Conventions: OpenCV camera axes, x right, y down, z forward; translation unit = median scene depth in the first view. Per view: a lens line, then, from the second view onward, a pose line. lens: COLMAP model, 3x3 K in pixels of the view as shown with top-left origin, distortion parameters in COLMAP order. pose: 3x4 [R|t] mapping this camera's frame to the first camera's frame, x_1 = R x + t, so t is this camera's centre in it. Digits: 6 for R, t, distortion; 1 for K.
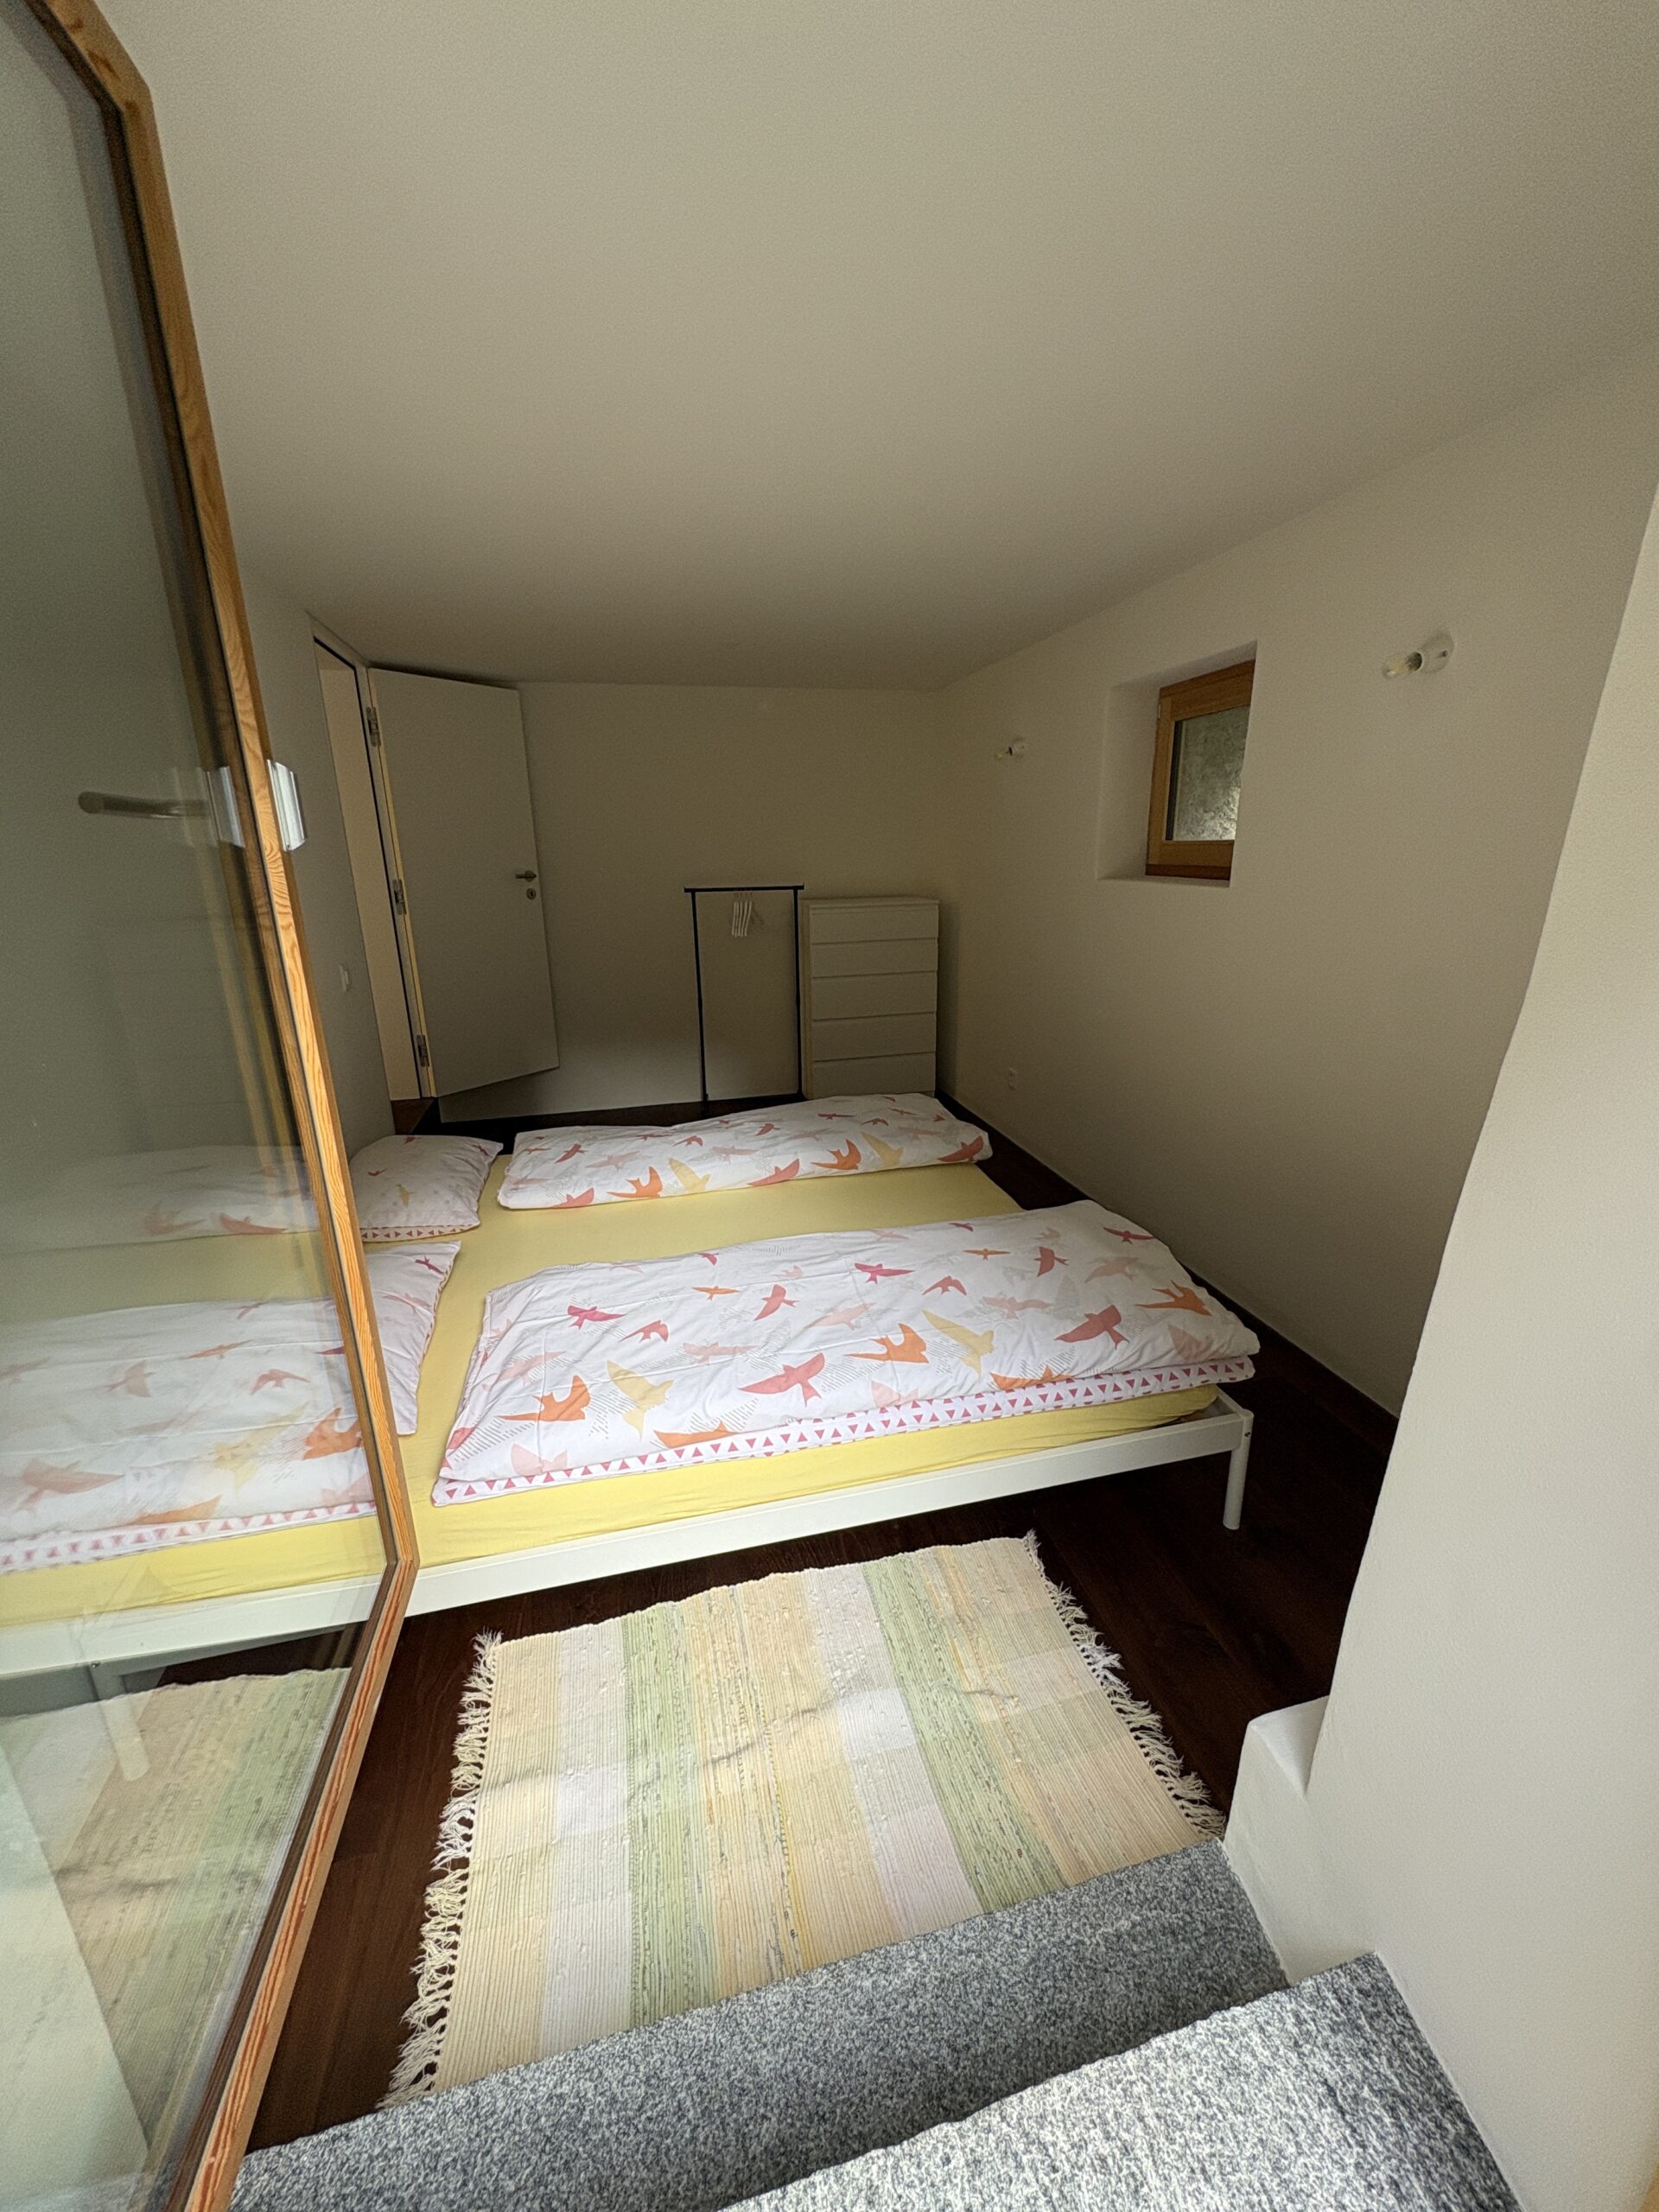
lens RADIAL K [[869.9, 0, 833.8], [0, 869.9, 1108.6], [0, 0, 1]] dist [0.000086, 0.000007]
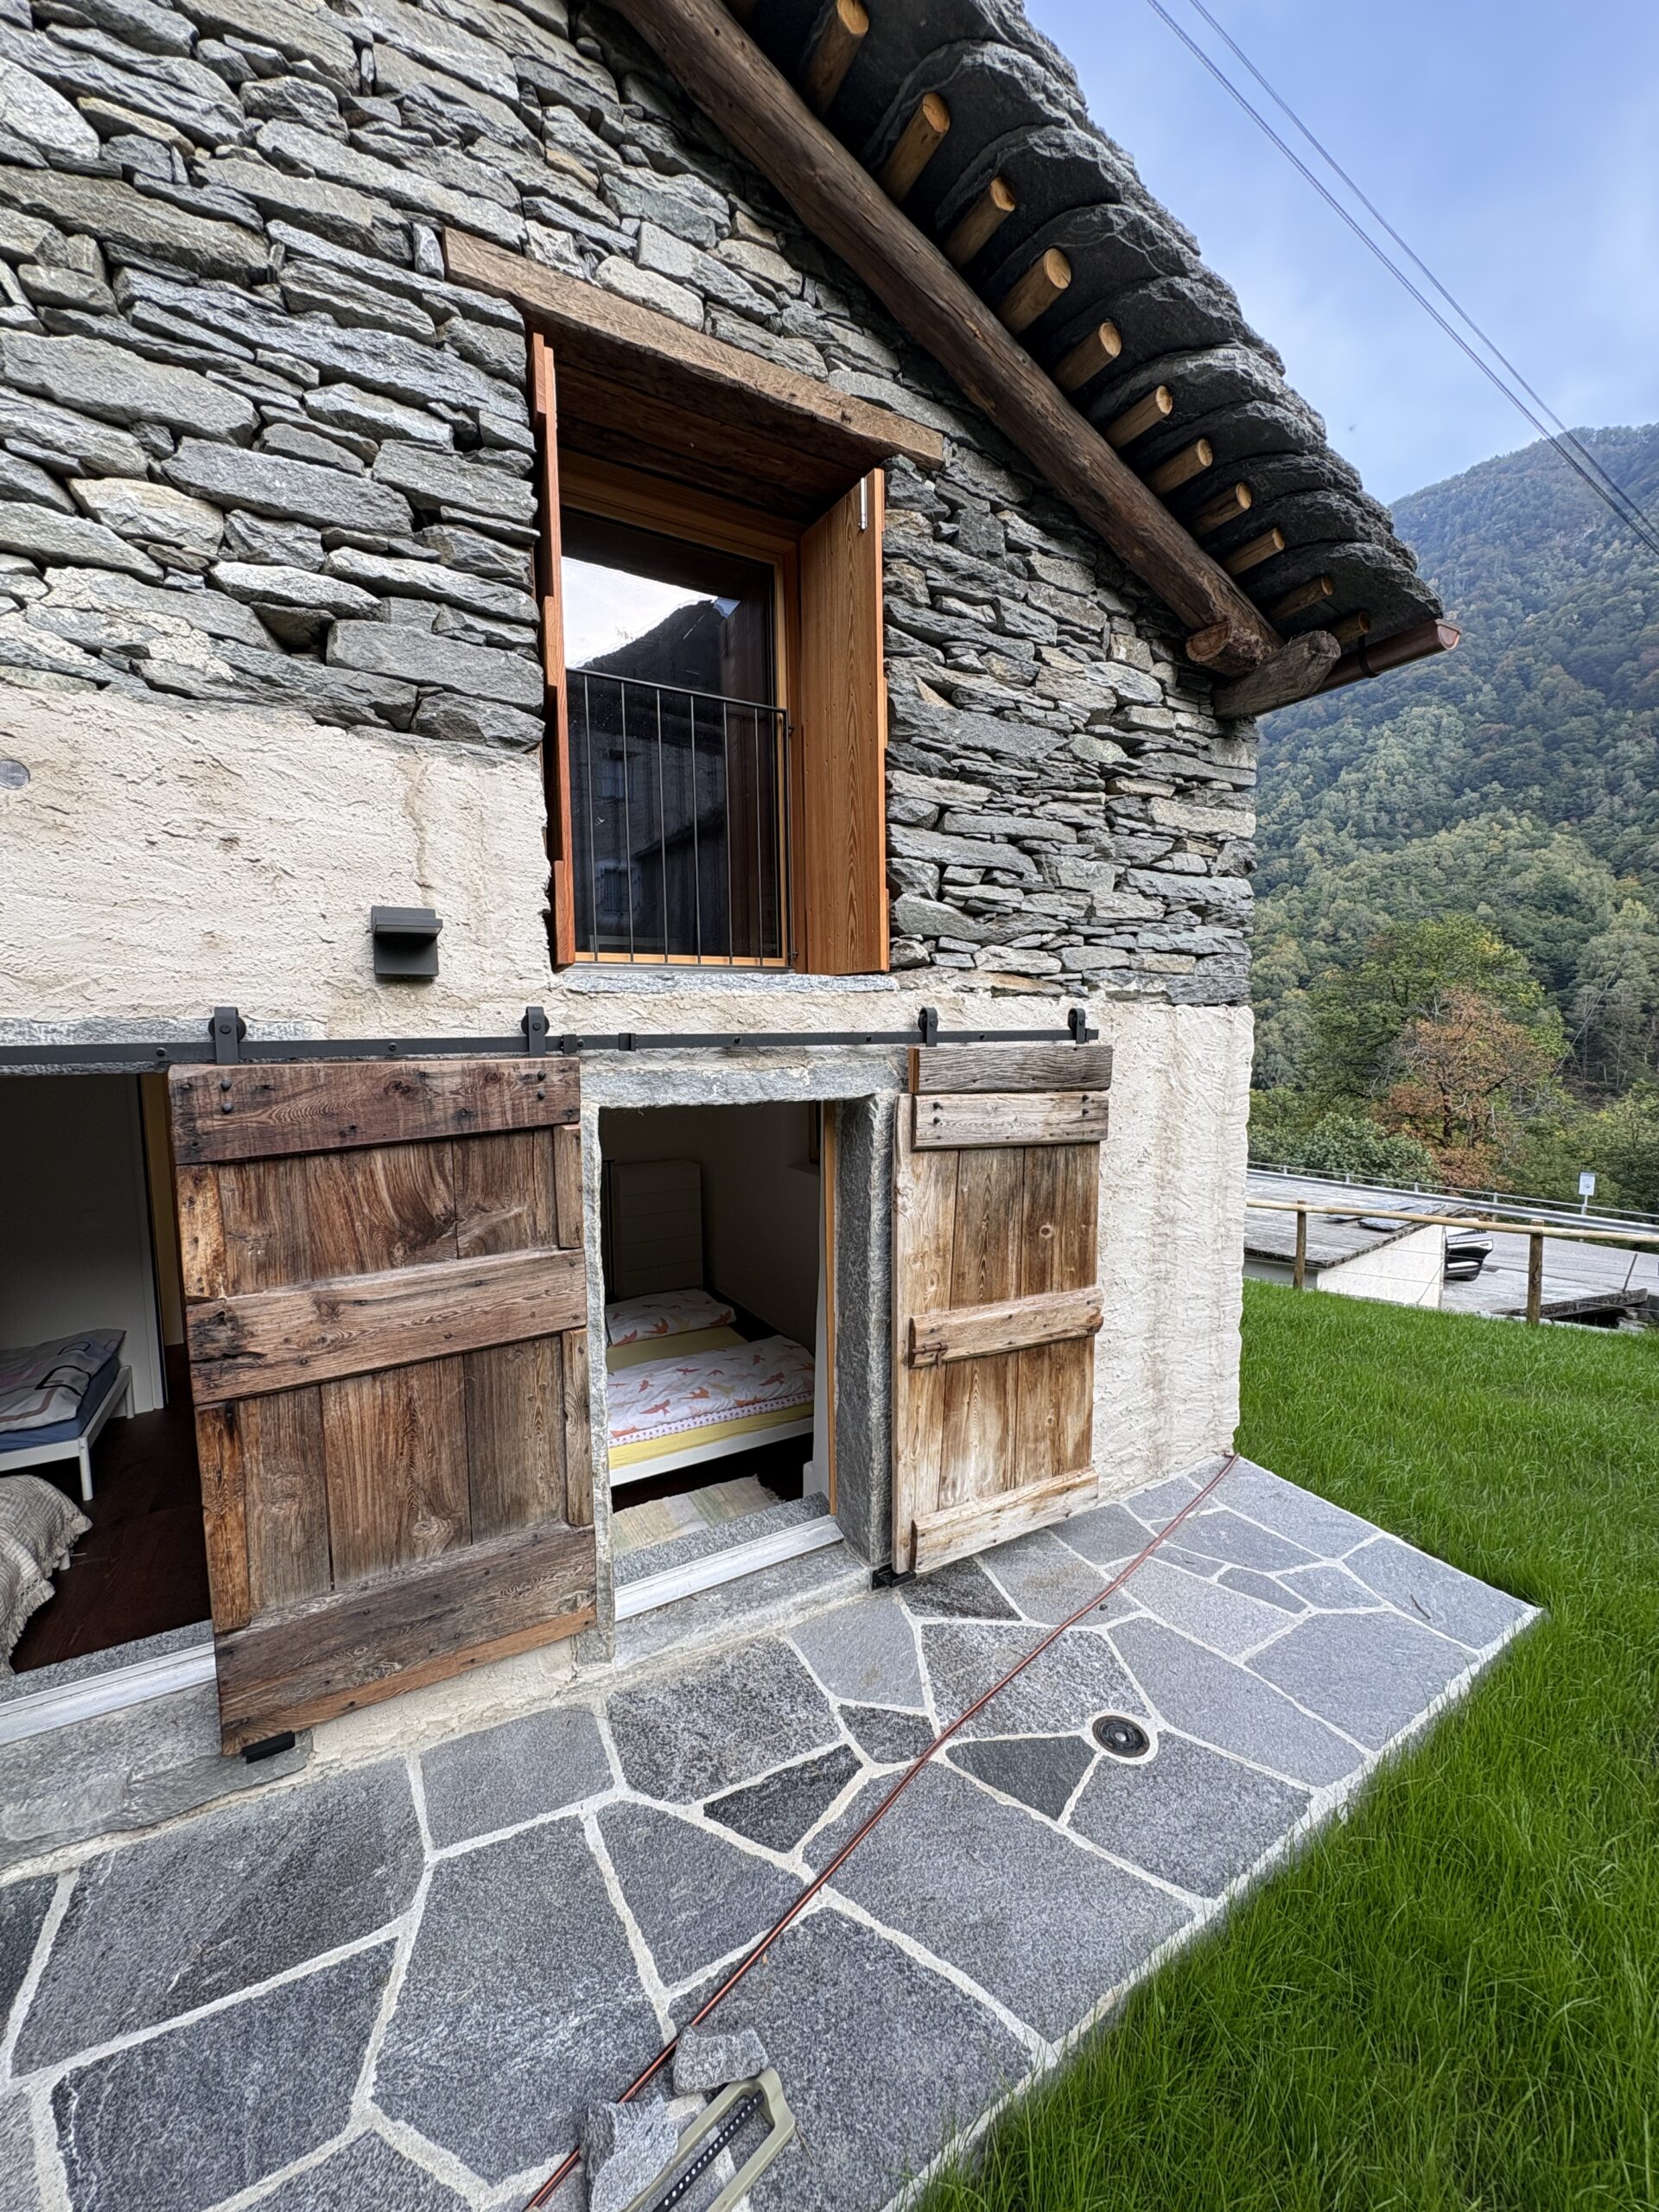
lens RADIAL K [[869.9, 0, 832.8], [0, 869.9, 1104.8], [0, 0, 1]] dist [0.000086, 0.000007]
pose [[0.961609, -0.027852, 0.273005, -0.188958], [0.084166, 0.976823, -0.196804, -0.020224], [-0.261196, 0.212227, 0.941667, -1.463074]]
